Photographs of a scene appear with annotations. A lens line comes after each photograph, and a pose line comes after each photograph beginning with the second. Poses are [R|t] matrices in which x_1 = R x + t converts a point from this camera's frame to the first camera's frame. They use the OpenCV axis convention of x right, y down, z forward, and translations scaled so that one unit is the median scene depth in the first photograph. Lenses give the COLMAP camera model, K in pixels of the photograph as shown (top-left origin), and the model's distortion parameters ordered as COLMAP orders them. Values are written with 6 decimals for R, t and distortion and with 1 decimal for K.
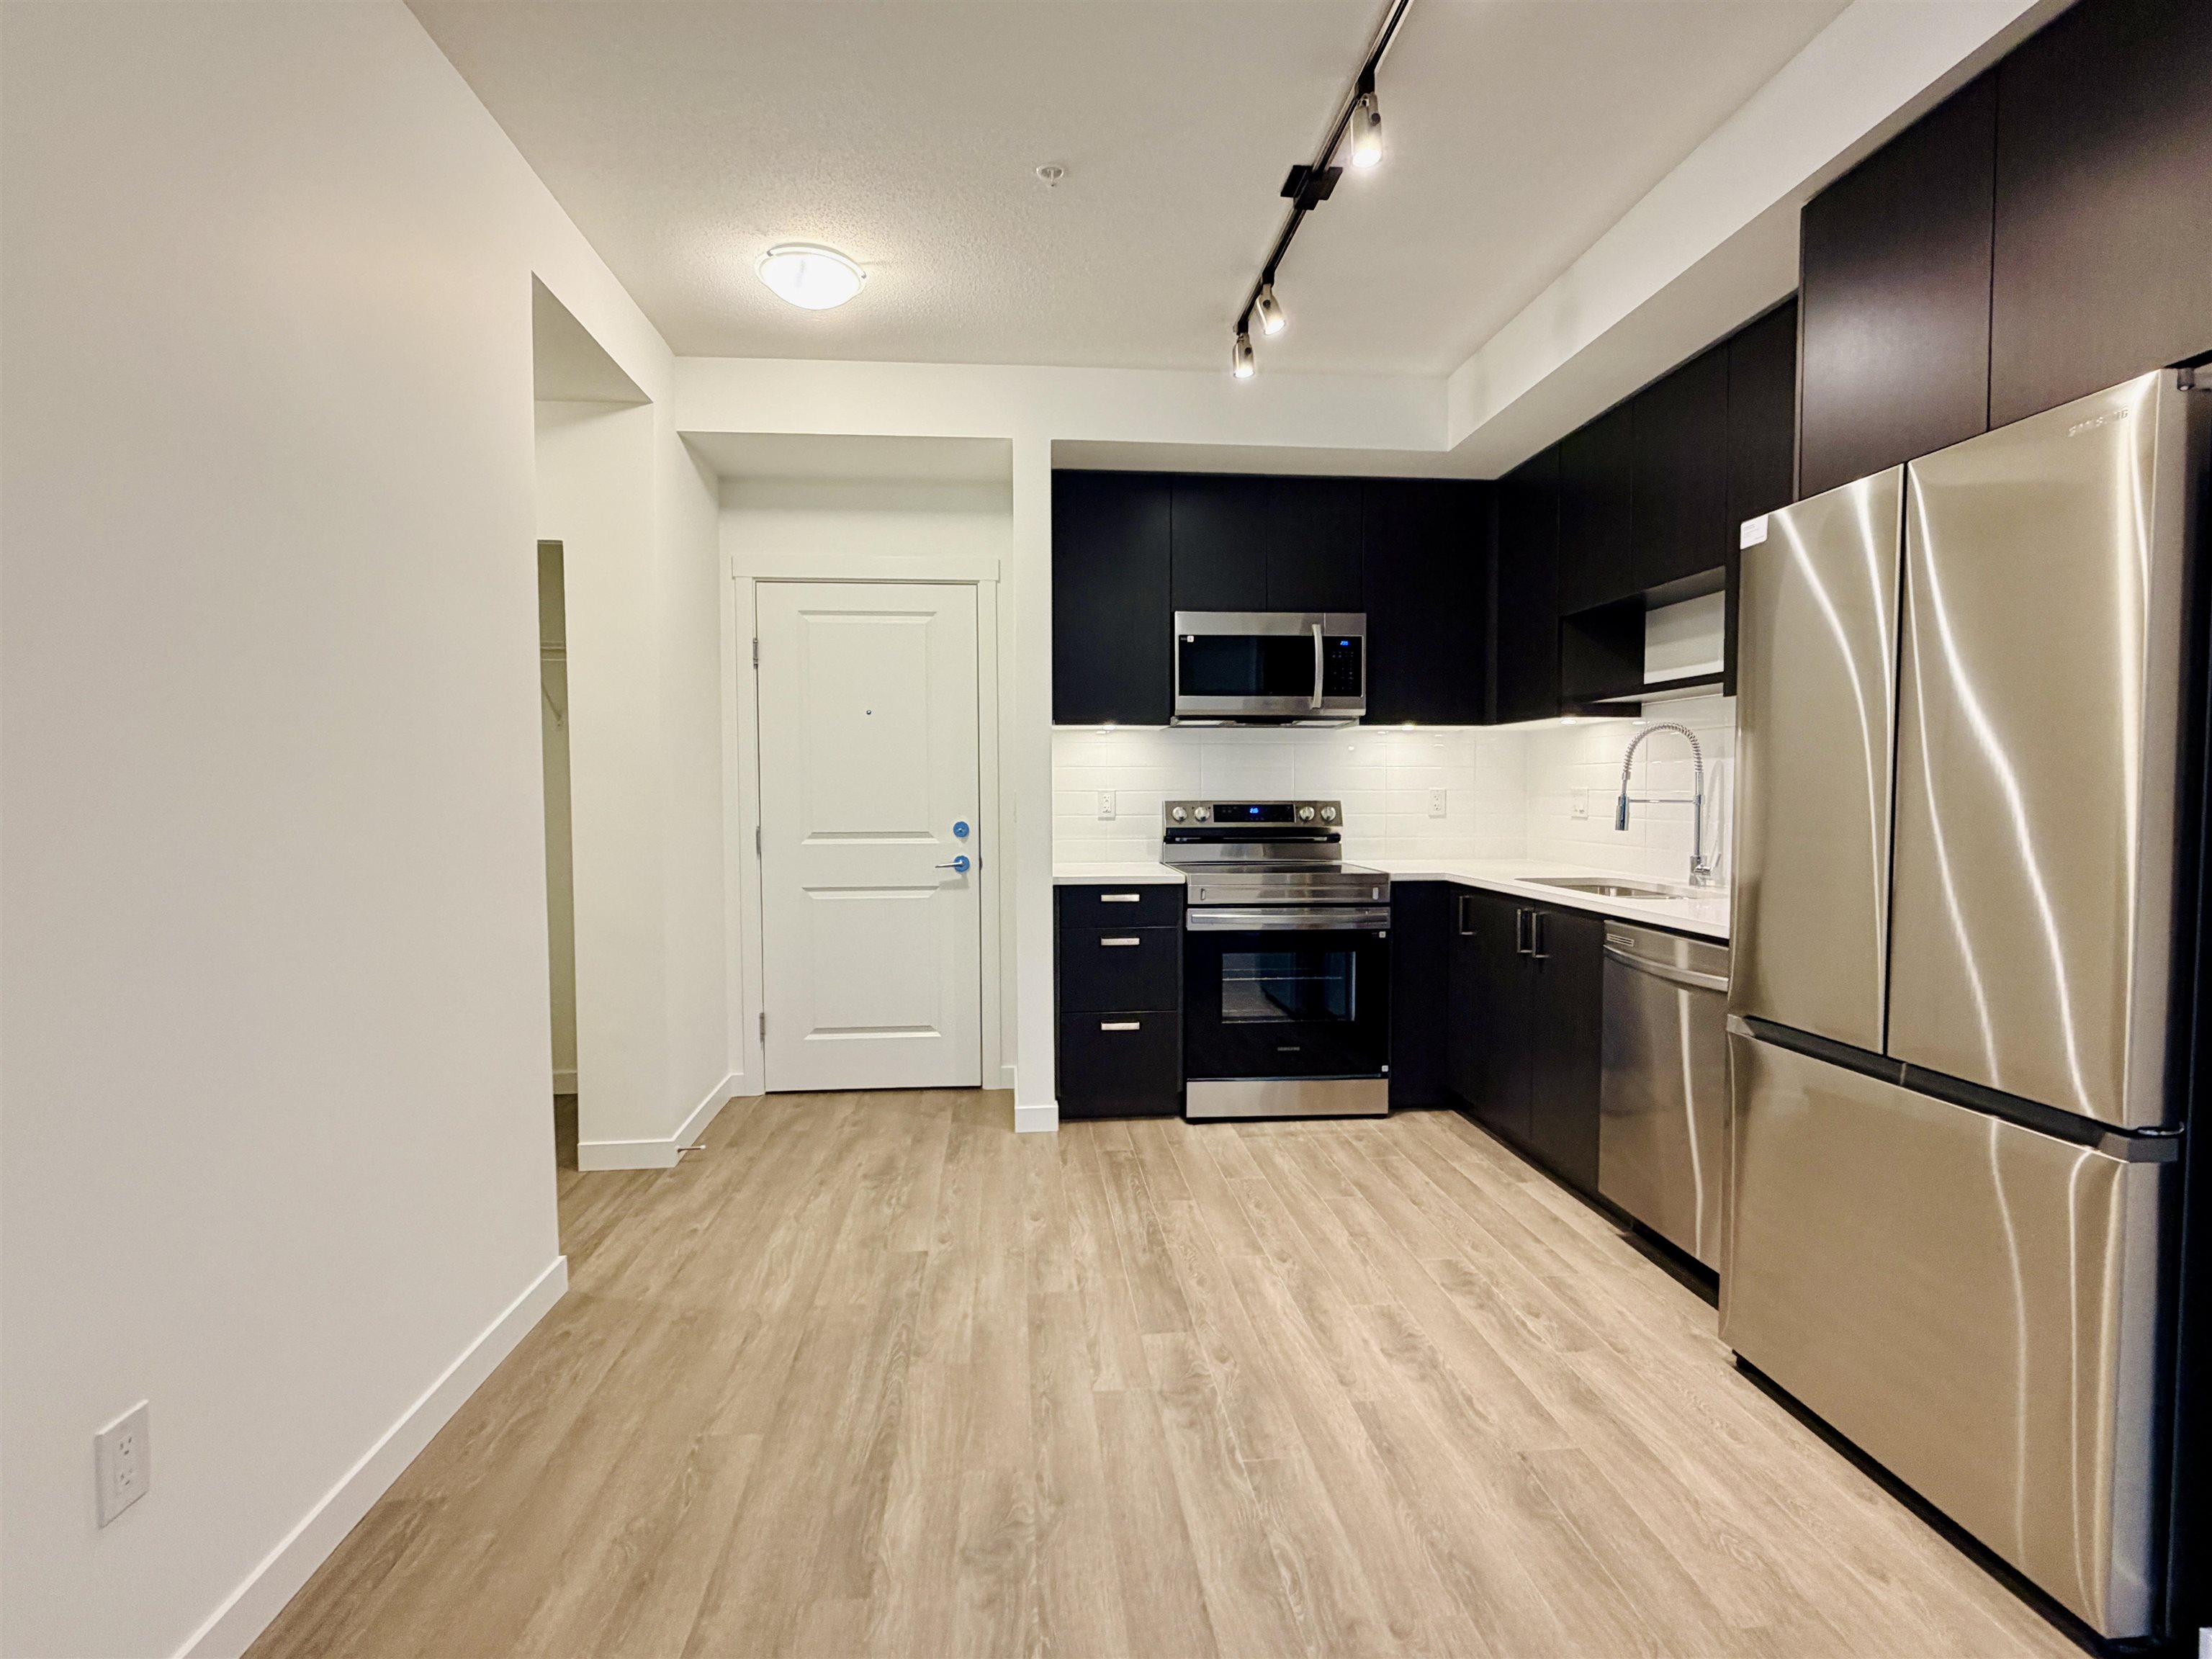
lens RADIAL K [[1047.2, 0, 1110.4], [0, 1047.2, 831.4], [0, 0, 1]] dist [-0.000264, 0.000061]
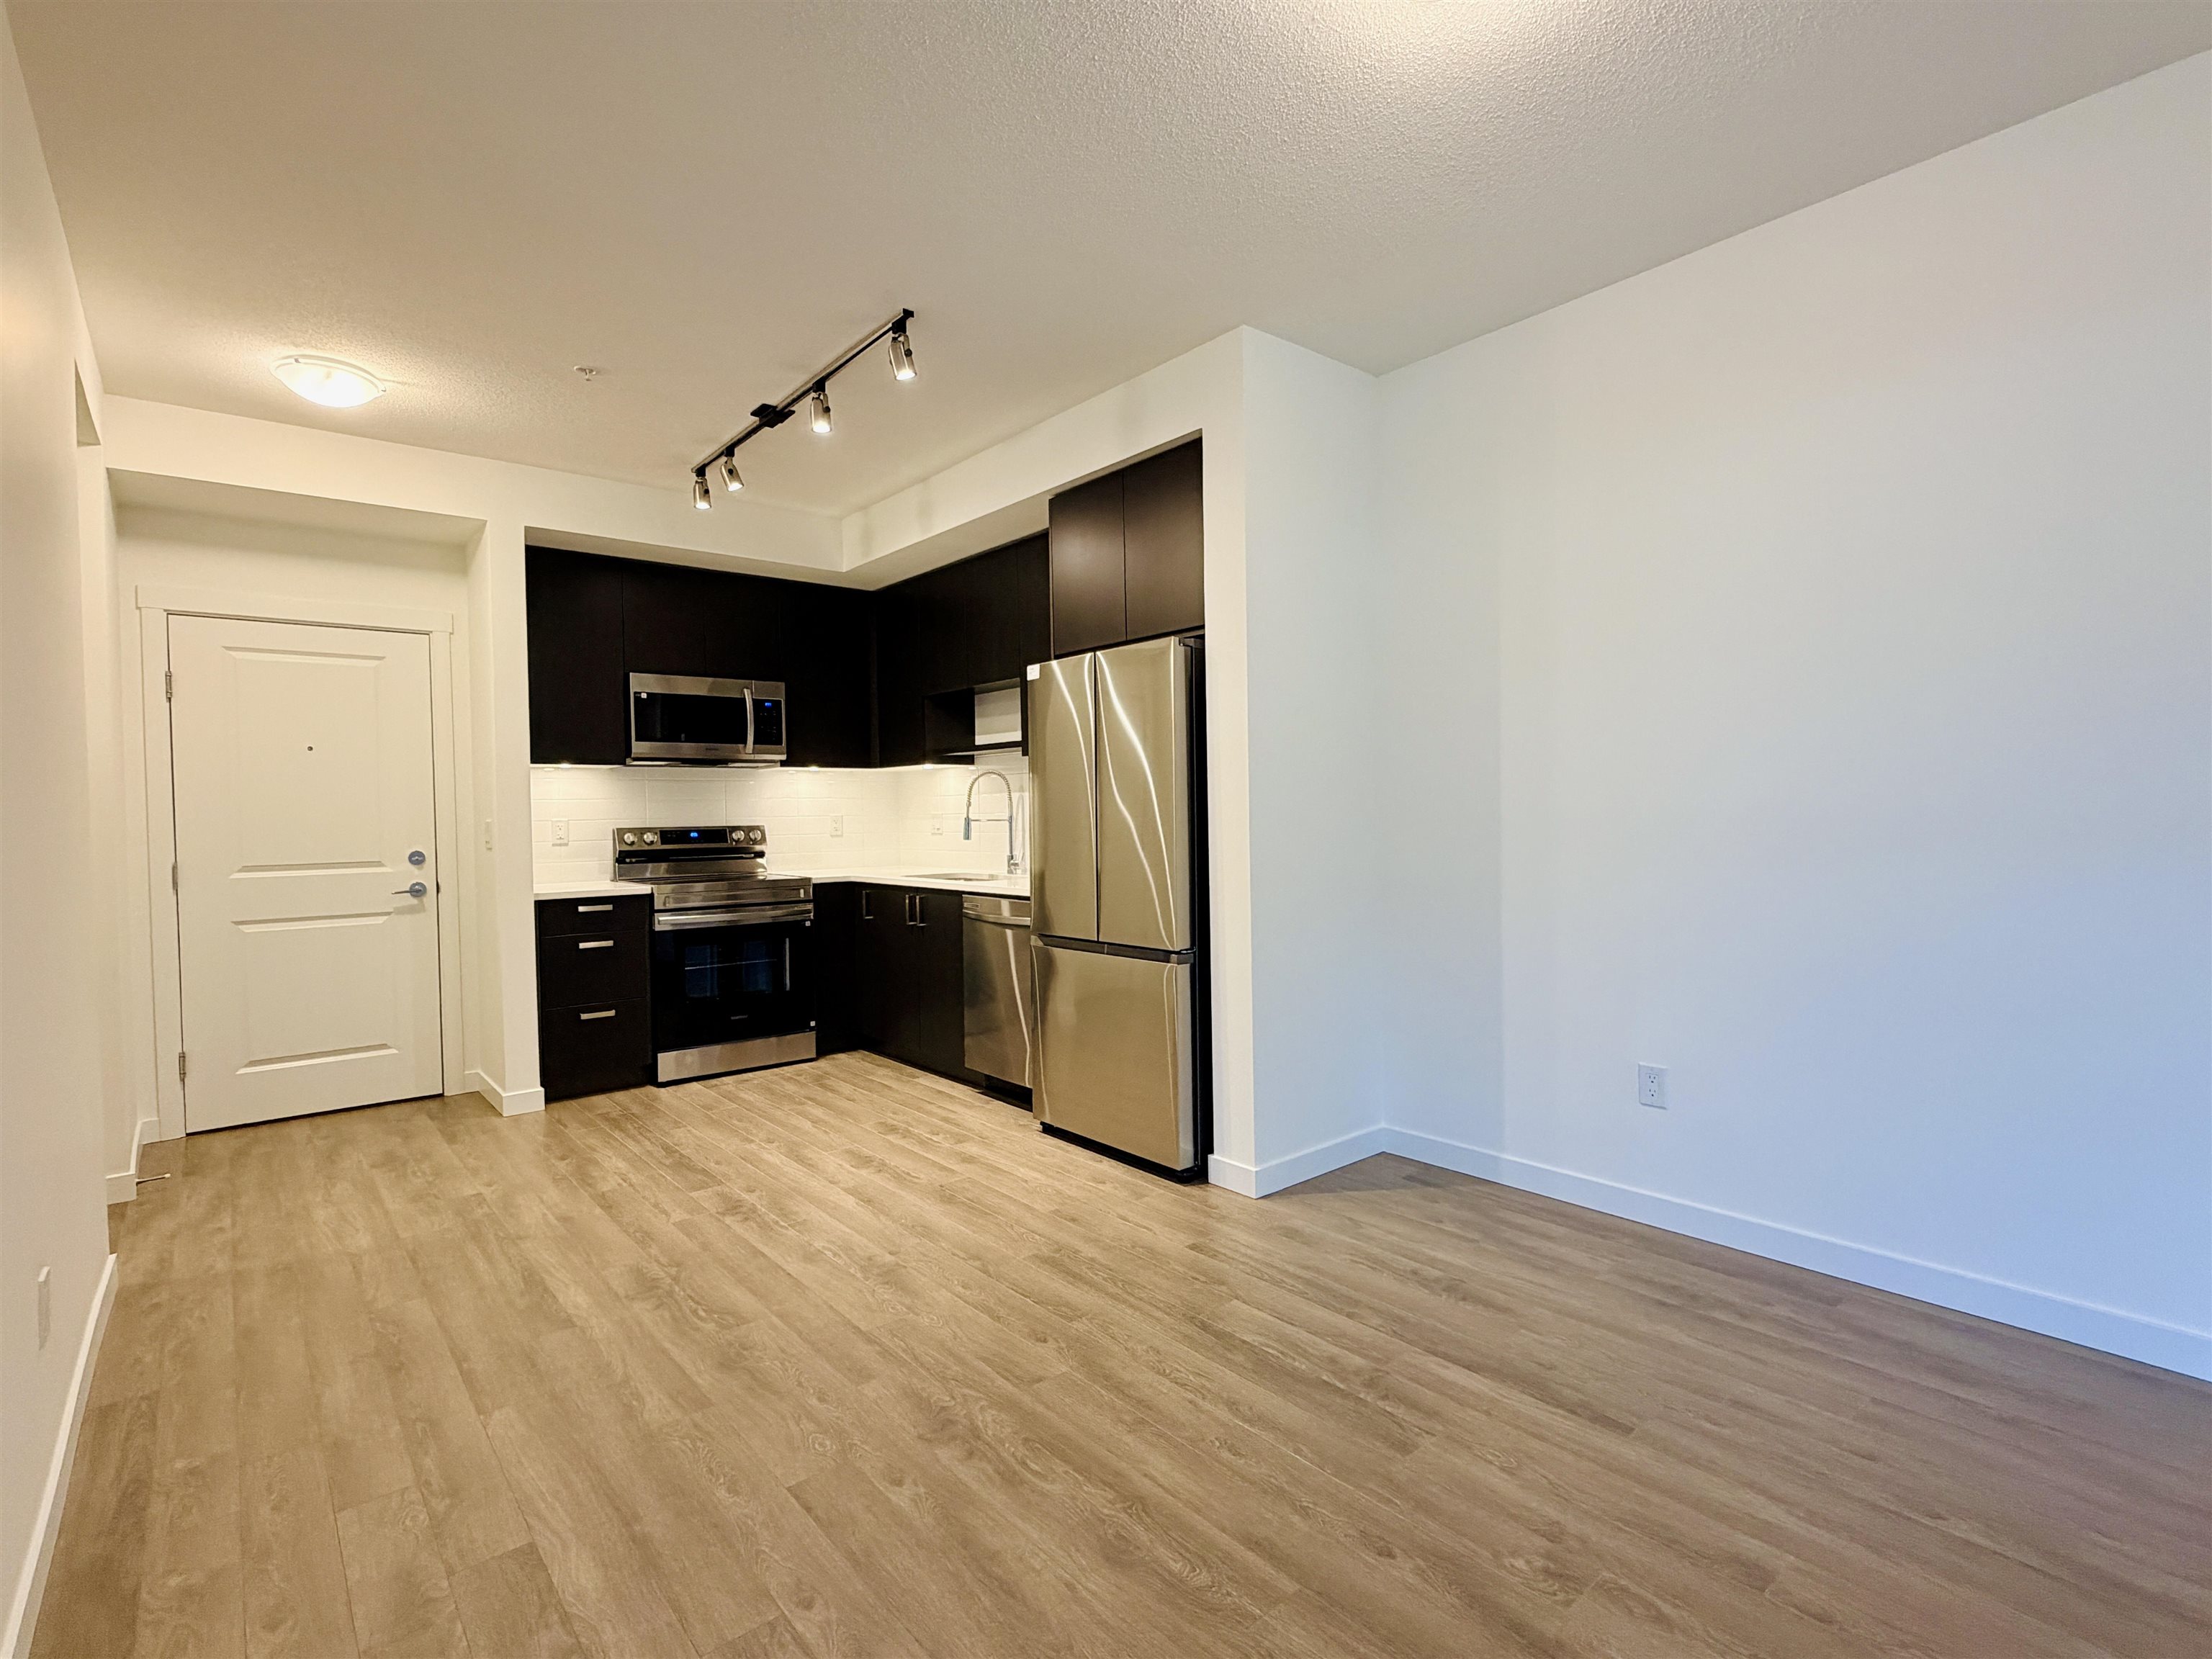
lens RADIAL K [[1047.2, 0, 1110.4], [0, 1047.2, 831.4], [0, 0, 1]] dist [-0.000264, 0.000061]
pose [[0.818107, -0.022140, 0.574640, -0.222520], [0.038395, 0.999132, -0.016168, 0.019740], [-0.573783, 0.035291, 0.818247, -0.377283]]
